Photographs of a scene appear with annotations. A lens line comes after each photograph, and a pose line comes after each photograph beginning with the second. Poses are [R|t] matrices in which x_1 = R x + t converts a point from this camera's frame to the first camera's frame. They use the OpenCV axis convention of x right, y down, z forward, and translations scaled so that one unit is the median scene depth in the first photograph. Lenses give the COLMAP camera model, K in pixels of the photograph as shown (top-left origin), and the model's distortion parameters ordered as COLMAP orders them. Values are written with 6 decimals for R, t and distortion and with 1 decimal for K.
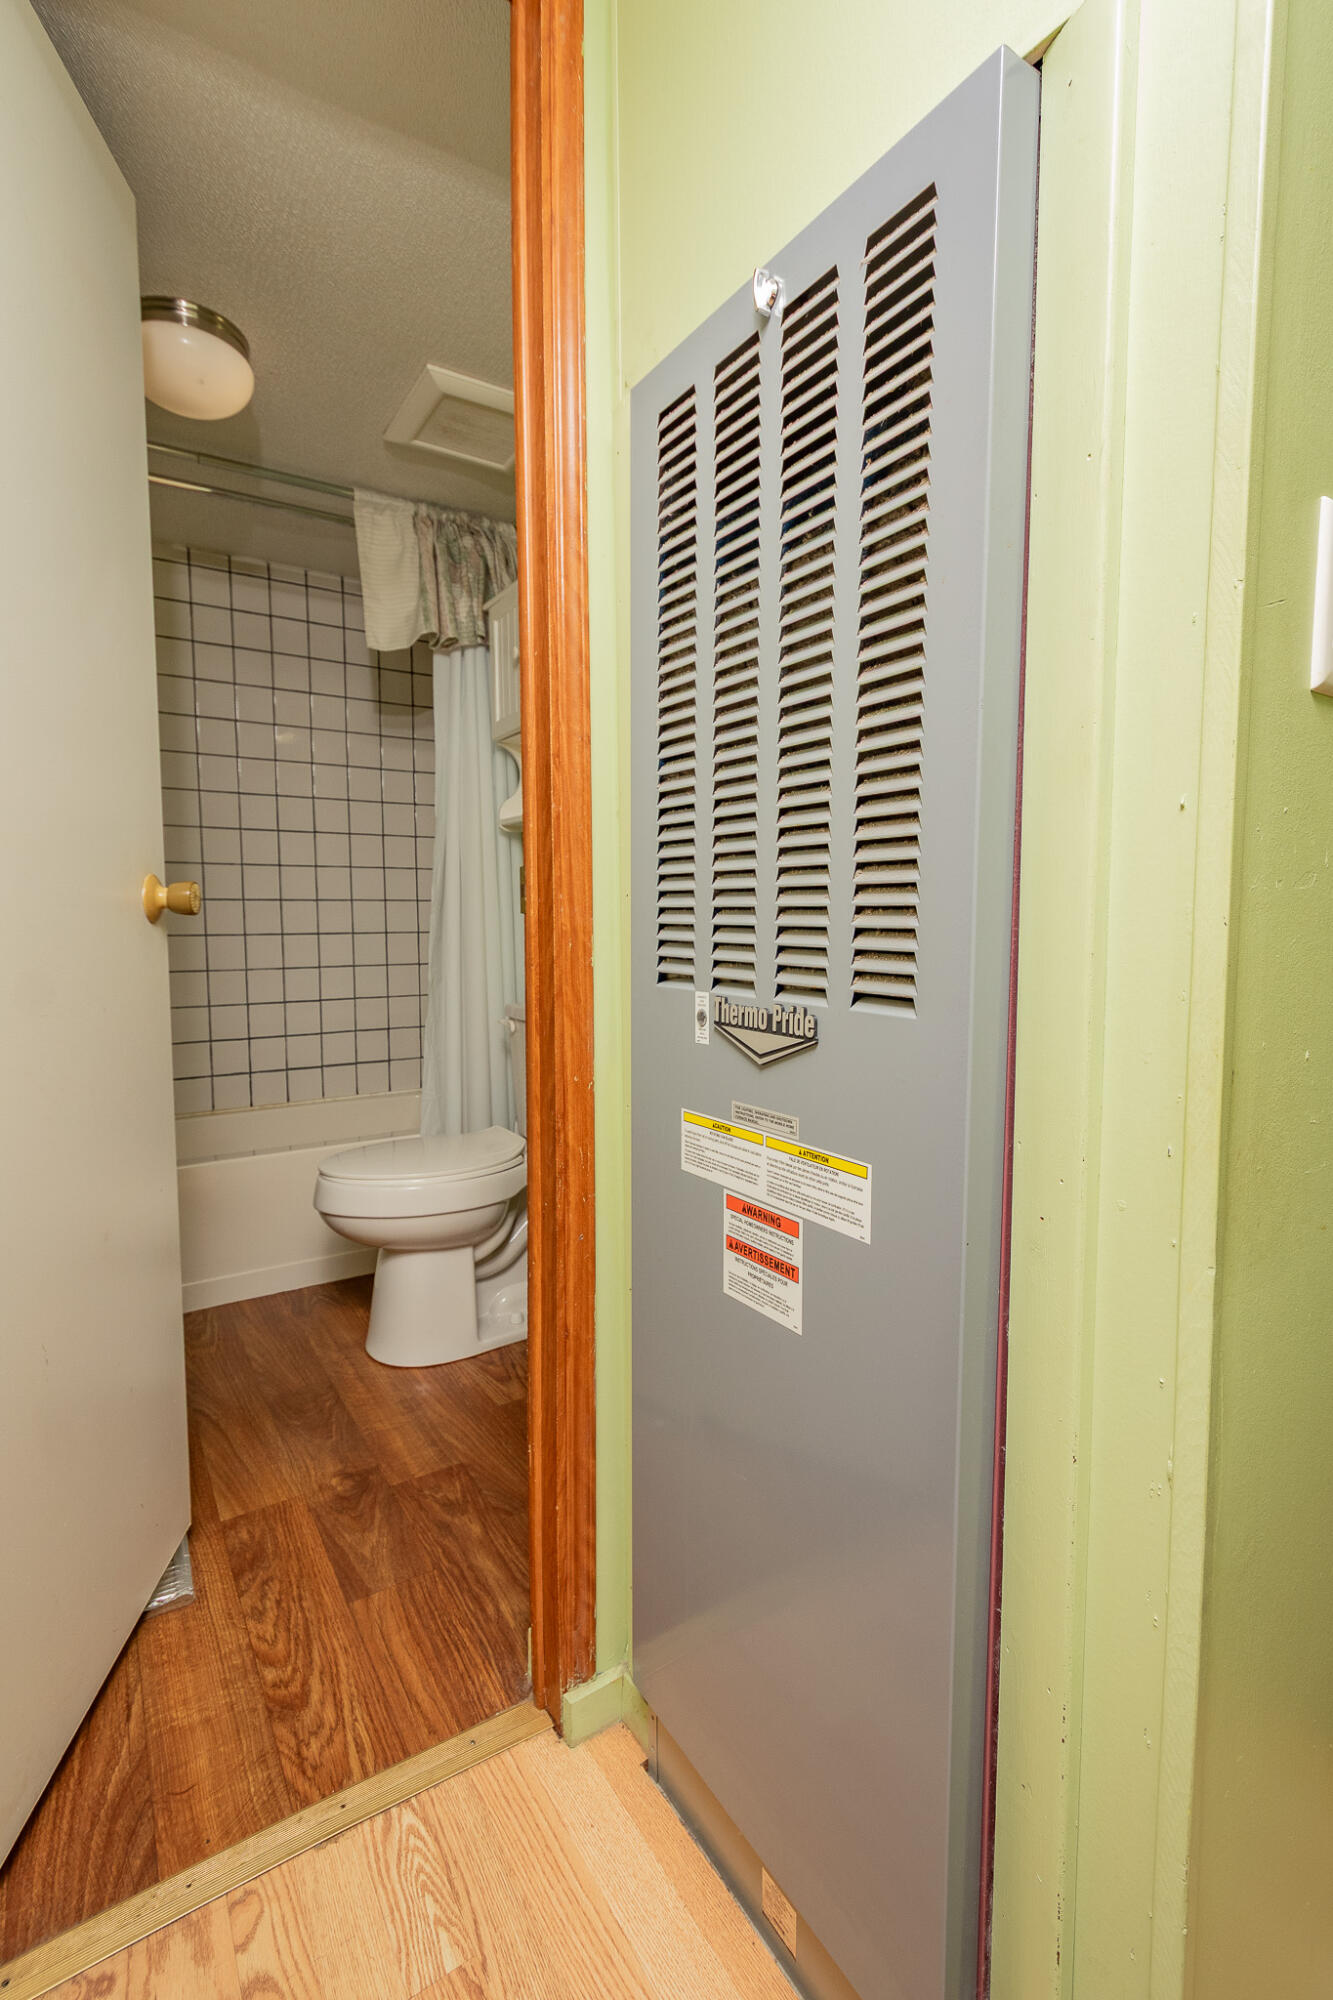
lens RADIAL K [[875.1, 0, 652.6], [0, 875.1, 985.0], [0, 0, 1]] dist [0.012630, -0.004533]
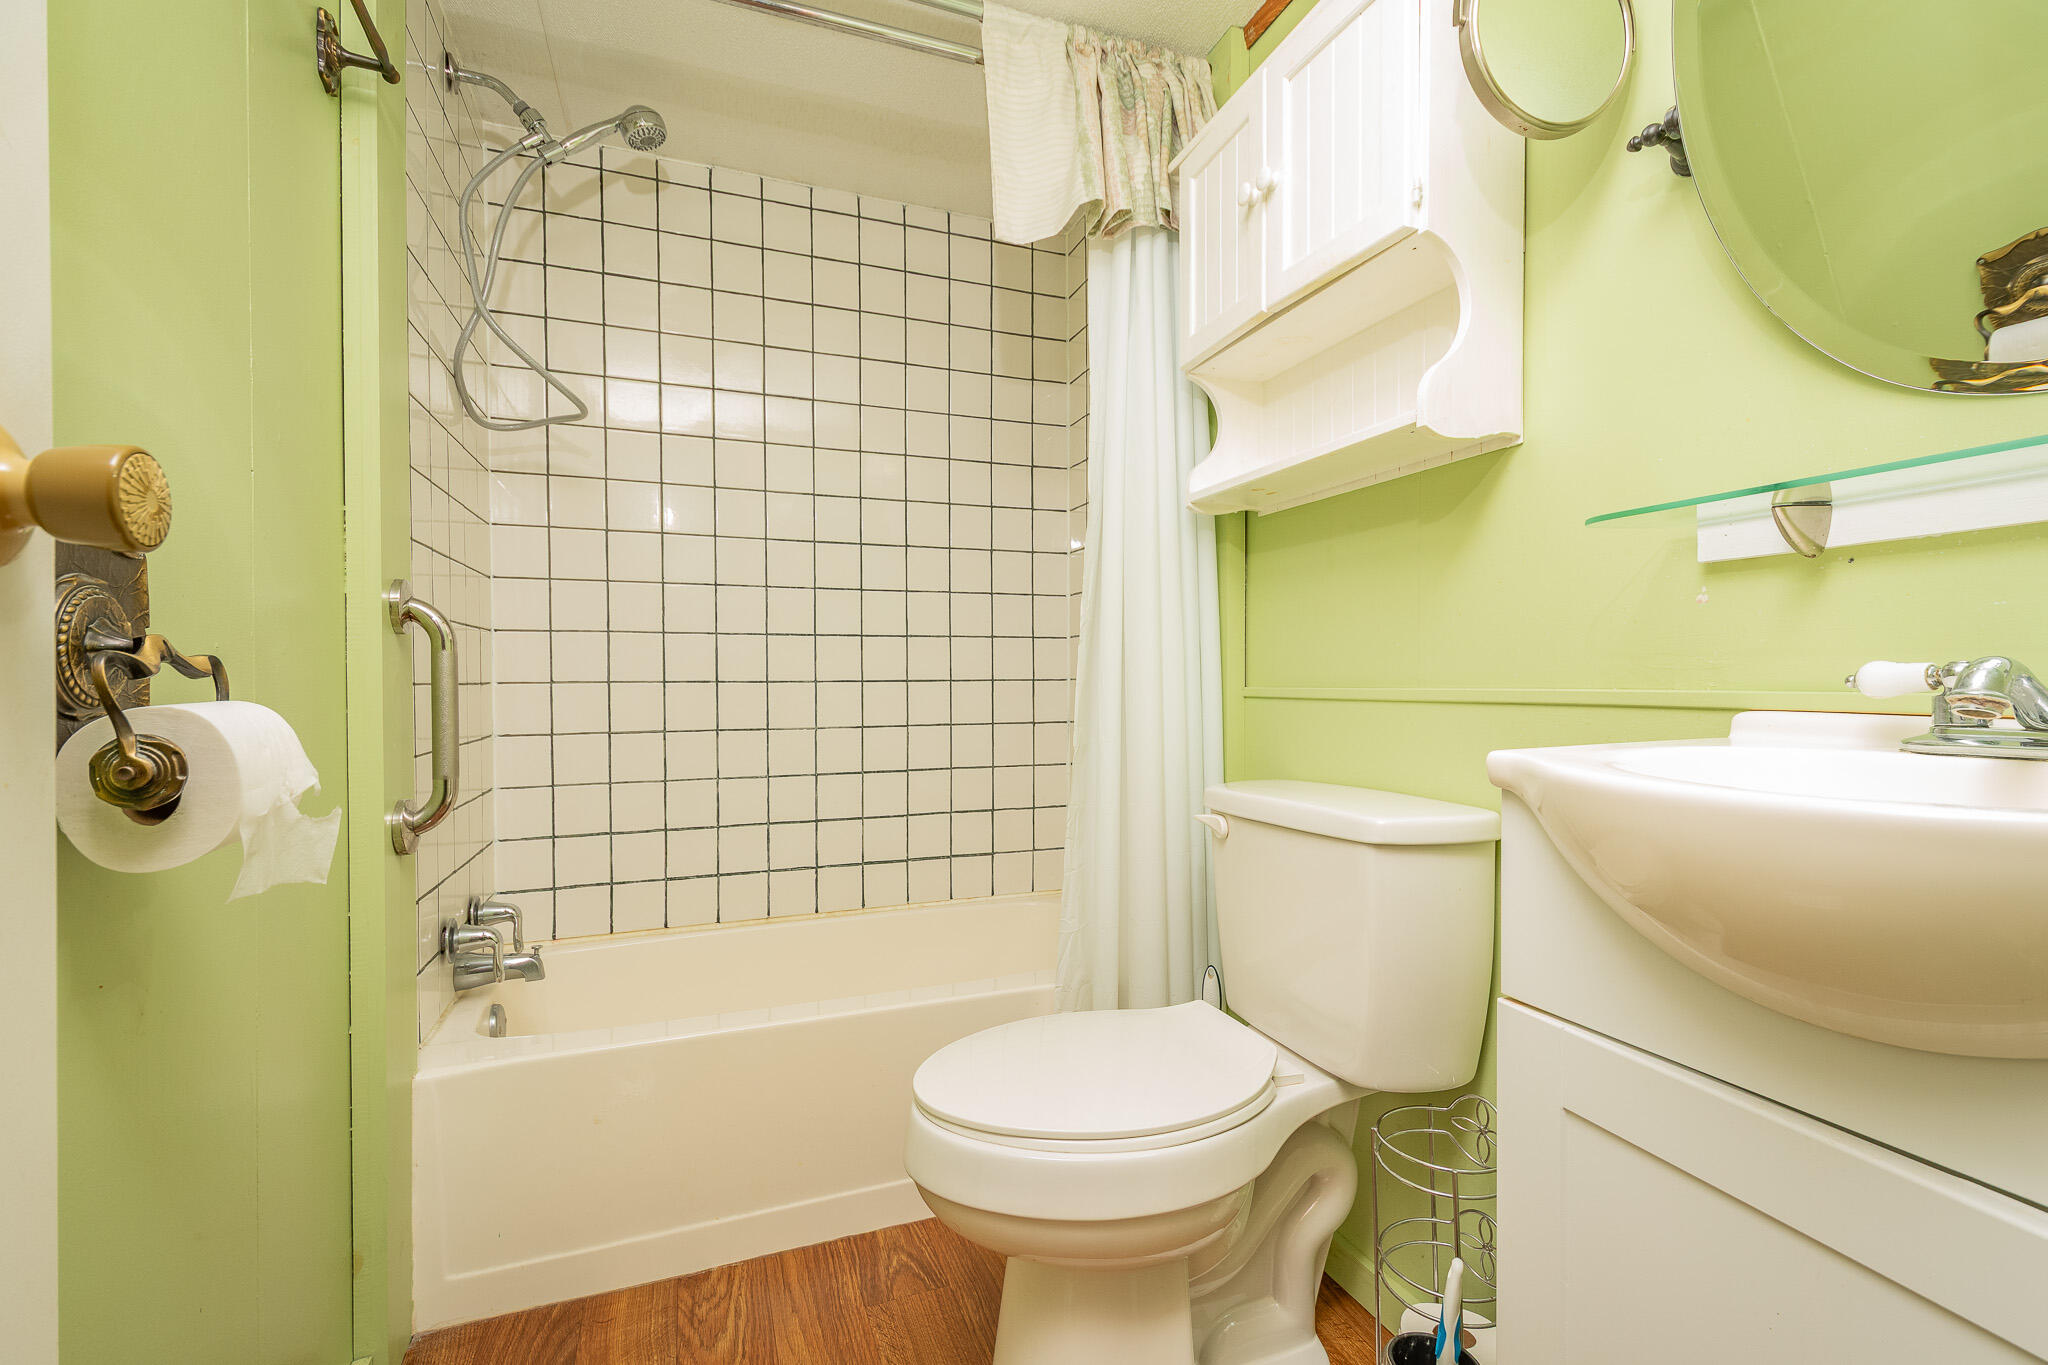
lens RADIAL K [[896.1, 0, 1024.0], [0, 896.1, 682.5], [0, 0, 1]] dist [0.012630, -0.004533]
pose [[0.975967, -0.000789, -0.217919, -0.154182], [-0.014787, 0.997449, -0.069834, -0.006978], [0.217418, 0.071378, 0.973465, 0.364976]]
